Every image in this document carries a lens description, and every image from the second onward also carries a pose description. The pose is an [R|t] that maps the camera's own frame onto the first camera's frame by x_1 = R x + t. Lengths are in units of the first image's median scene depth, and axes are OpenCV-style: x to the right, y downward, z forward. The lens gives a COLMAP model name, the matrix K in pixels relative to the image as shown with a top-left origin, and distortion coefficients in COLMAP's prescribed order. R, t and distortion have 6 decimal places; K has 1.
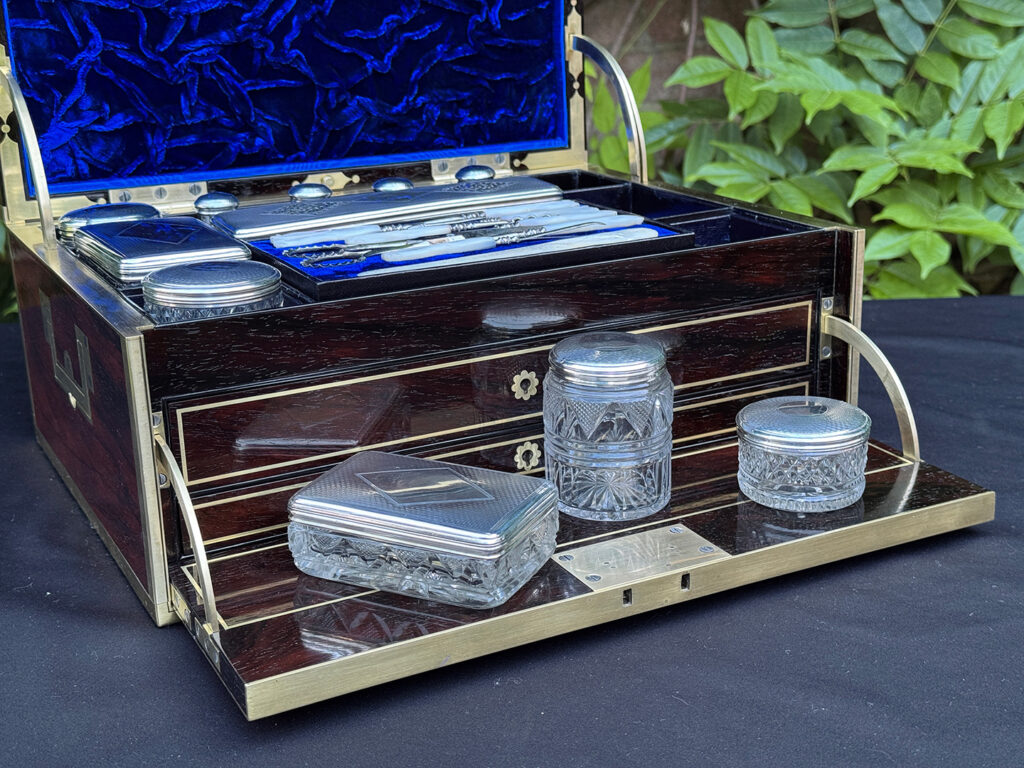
lens RADIAL K [[1414.6, 0, 511.2], [0, 1414.6, 382.6], [0, 0, 1]] dist [0.102736, 0.000000]
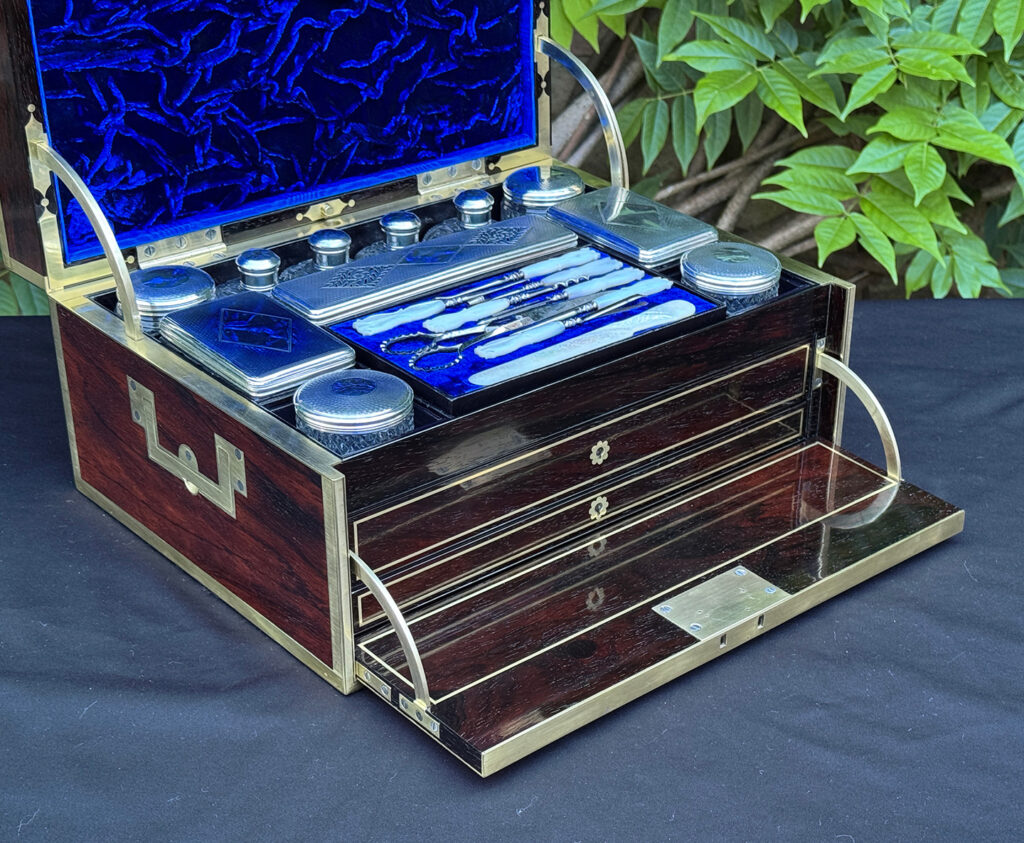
lens RADIAL K [[1843.5, 0, 612.6], [0, 1843.5, 492.5], [0, 0, 1]] dist [0.141780, 0.000000]
pose [[0.966954, -0.078986, 0.242407, -0.289264], [0.025205, 0.975757, 0.217400, -0.244188], [-0.253702, -0.204106, 0.945503, -0.375110]]
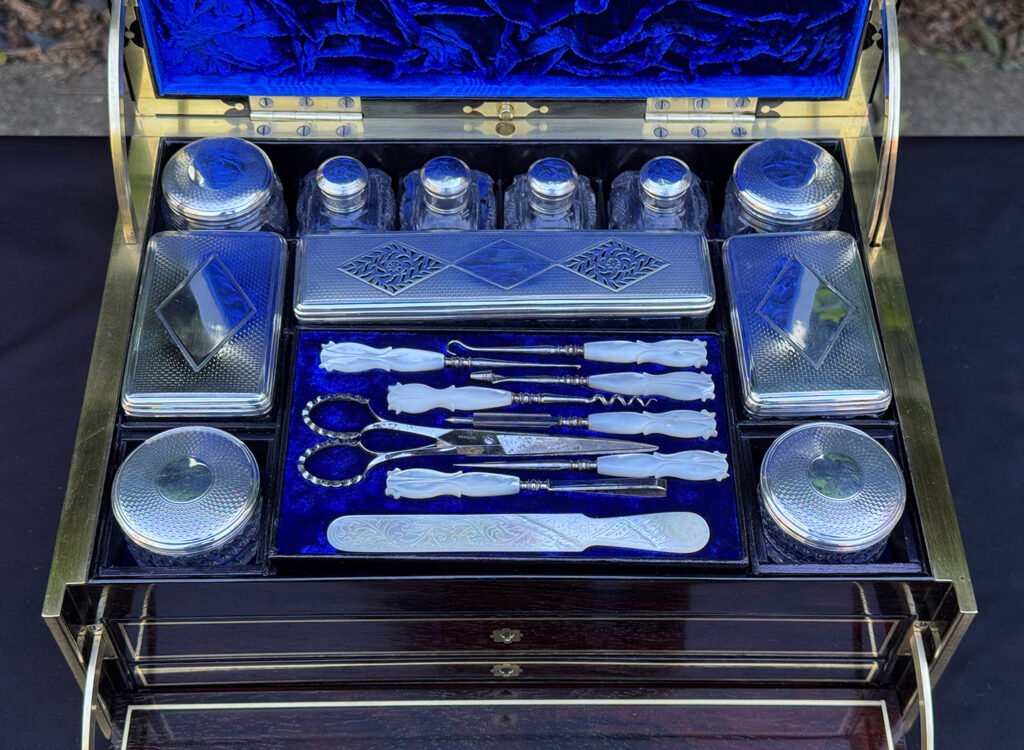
lens RADIAL K [[1469.4, 0, 509.9], [0, 1469.4, 344.7], [0, 0, 1]] dist [0.134803, 0.000000]
pose [[0.894932, 0.383418, -0.228227, 0.130099], [-0.177440, 0.775113, 0.606395, -0.597899], [0.409405, -0.502186, 0.761707, 0.295544]]
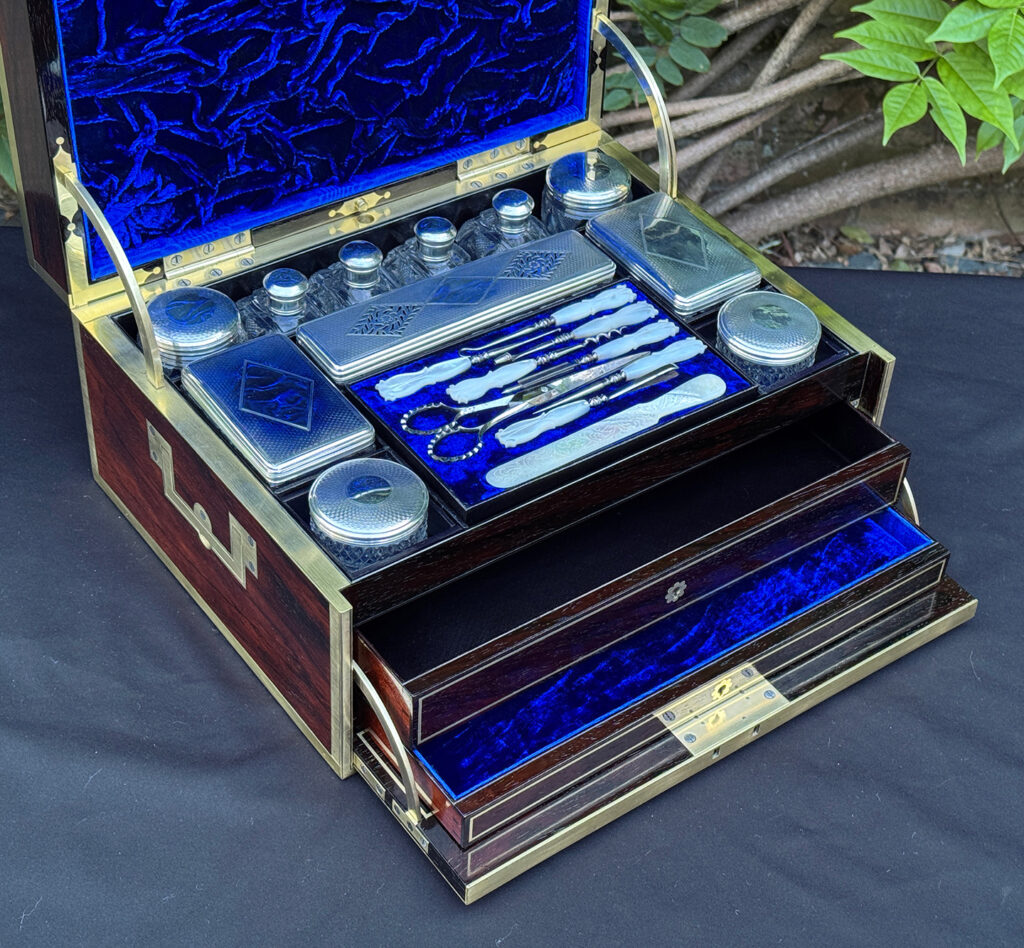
lens RADIAL K [[1904.2, 0, 599.8], [0, 1904.2, 467.0], [0, 0, 1]] dist [0.130875, 0.000000]
pose [[0.978530, -0.035694, 0.202991, -0.260397], [-0.051819, 0.910648, 0.409921, -0.564536], [-0.199485, -0.411639, 0.889246, -0.304508]]
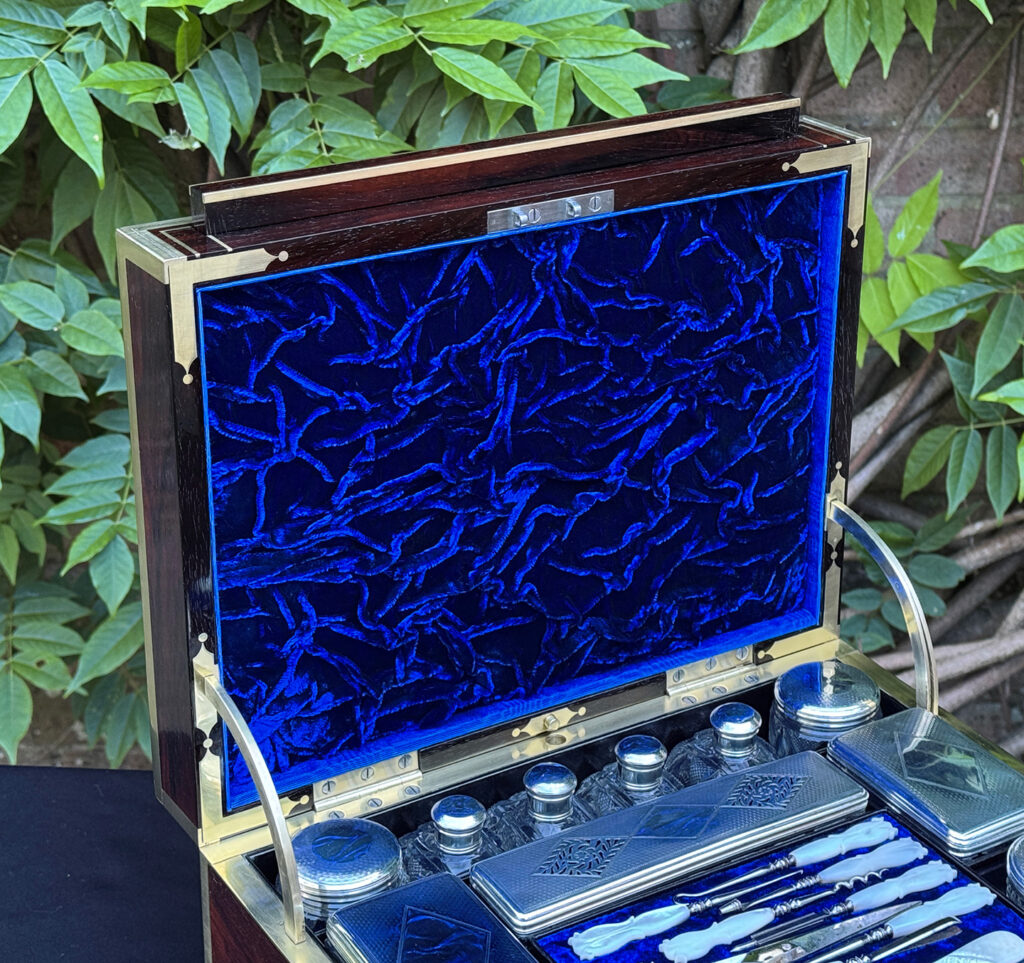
lens RADIAL K [[2121.3, 0, 559.5], [0, 2121.3, 428.3], [0, 0, 1]] dist [0.162083, 0.000000]
pose [[0.995106, 0.007201, 0.098549, -0.262998], [-0.017895, 0.993983, 0.108066, -0.470308], [-0.097178, -0.109301, 0.989247, -0.194973]]
